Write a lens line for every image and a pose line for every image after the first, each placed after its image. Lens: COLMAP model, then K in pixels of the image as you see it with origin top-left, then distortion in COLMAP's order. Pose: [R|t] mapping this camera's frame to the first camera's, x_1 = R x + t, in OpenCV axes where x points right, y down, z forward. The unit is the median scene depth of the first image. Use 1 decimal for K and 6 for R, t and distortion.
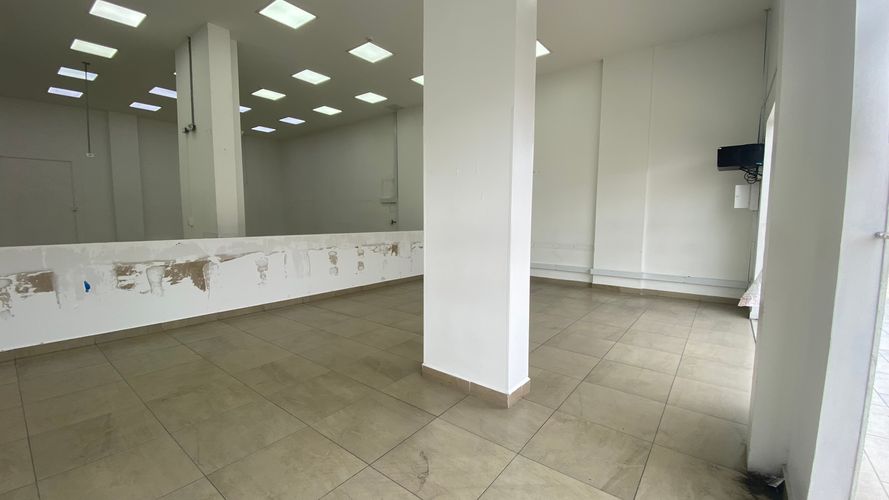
lens RADIAL K [[358.9, 0, 448.2], [0, 358.9, 252.0], [0, 0, 1]] dist [0.020476, -0.000154]
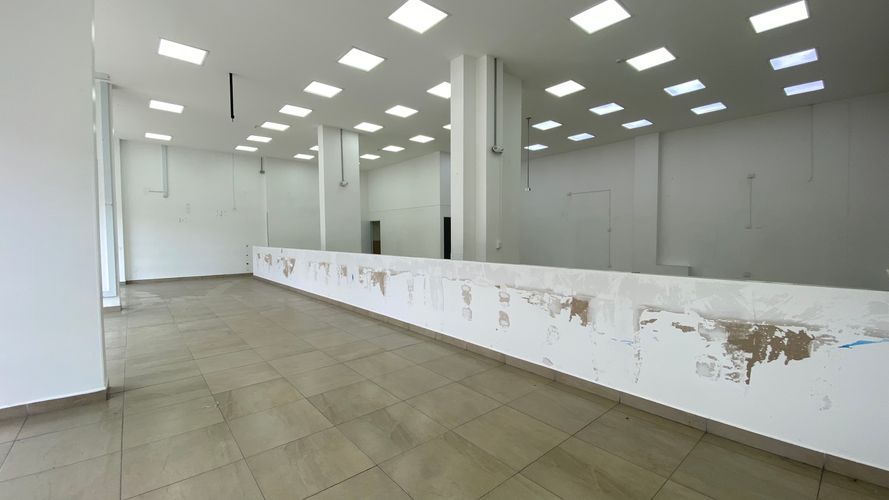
lens RADIAL K [[358.9, 0, 448.2], [0, 358.9, 252.0], [0, 0, 1]] dist [0.020476, -0.000154]
pose [[-0.222635, 0.043257, -0.973942, 0.380982], [-0.085148, 0.994335, 0.063627, -0.111090], [0.971176, 0.097095, -0.217690, 1.120750]]
